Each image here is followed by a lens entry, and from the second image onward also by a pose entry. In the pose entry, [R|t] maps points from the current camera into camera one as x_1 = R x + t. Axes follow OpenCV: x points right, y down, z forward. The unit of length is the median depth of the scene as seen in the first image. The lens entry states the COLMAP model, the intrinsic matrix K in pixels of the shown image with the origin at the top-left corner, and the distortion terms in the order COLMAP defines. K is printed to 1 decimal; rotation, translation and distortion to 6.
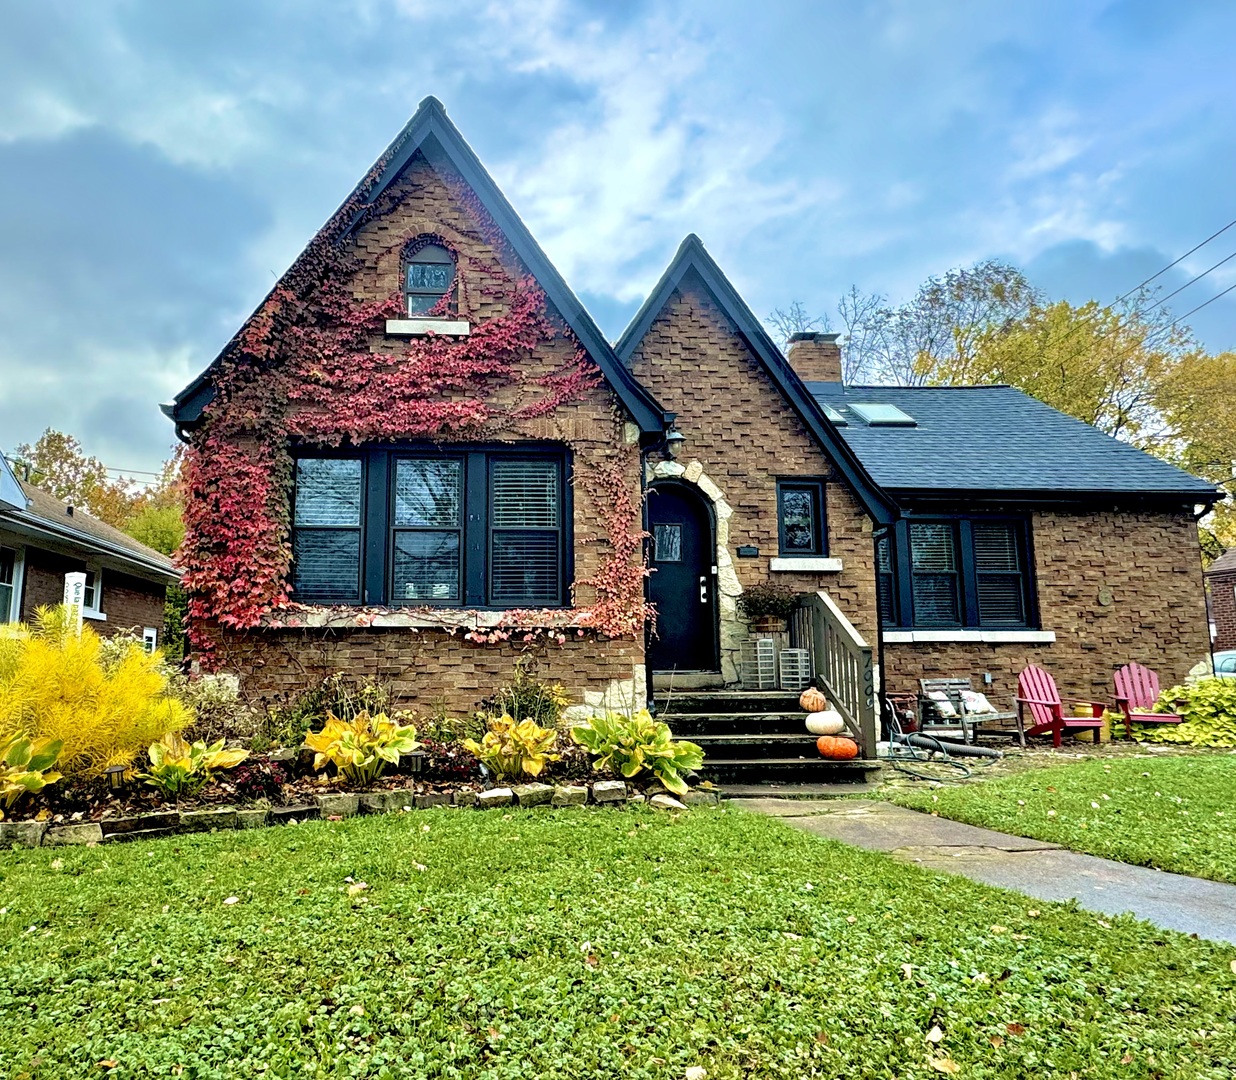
lens RADIAL K [[827.1, 0, 618.0], [0, 827.1, 540.0], [0, 0, 1]] dist [-0.004984, 0.005367]
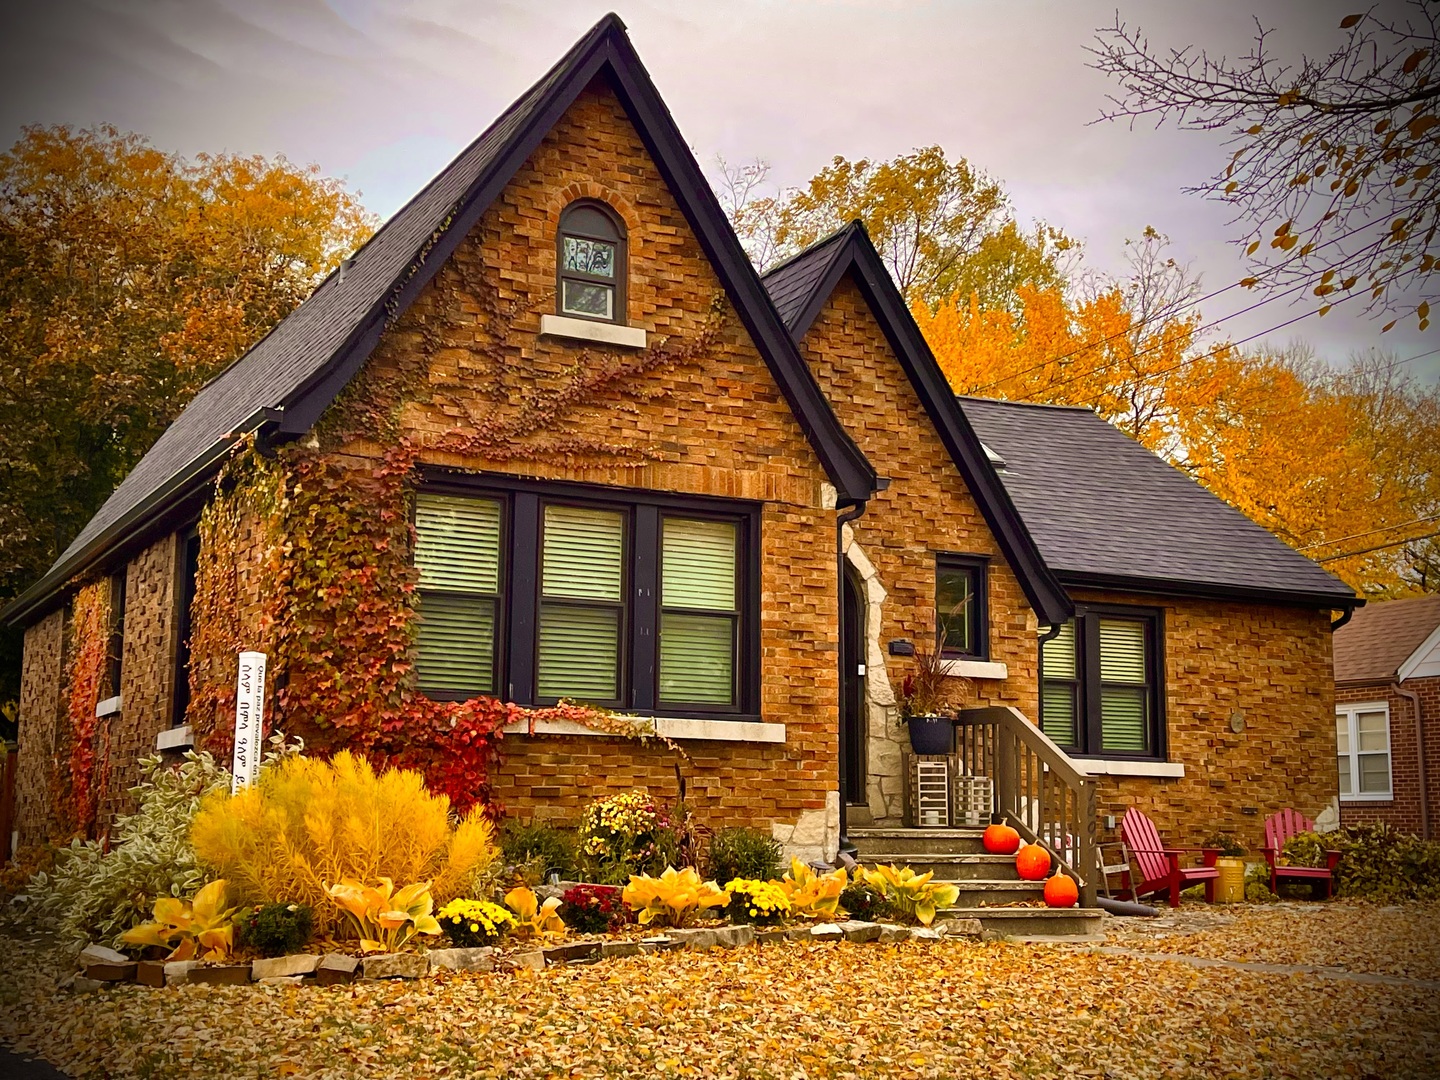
lens RADIAL K [[1787.6, 0, 720.0], [0, 1787.6, 540.0], [0, 0, 1]] dist [0.111665, -0.056543]
pose [[0.917566, 0.075775, 0.390297, -0.650063], [-0.075833, 0.997003, -0.015285, -0.047596], [-0.390285, -0.015573, 0.920562, -0.461559]]
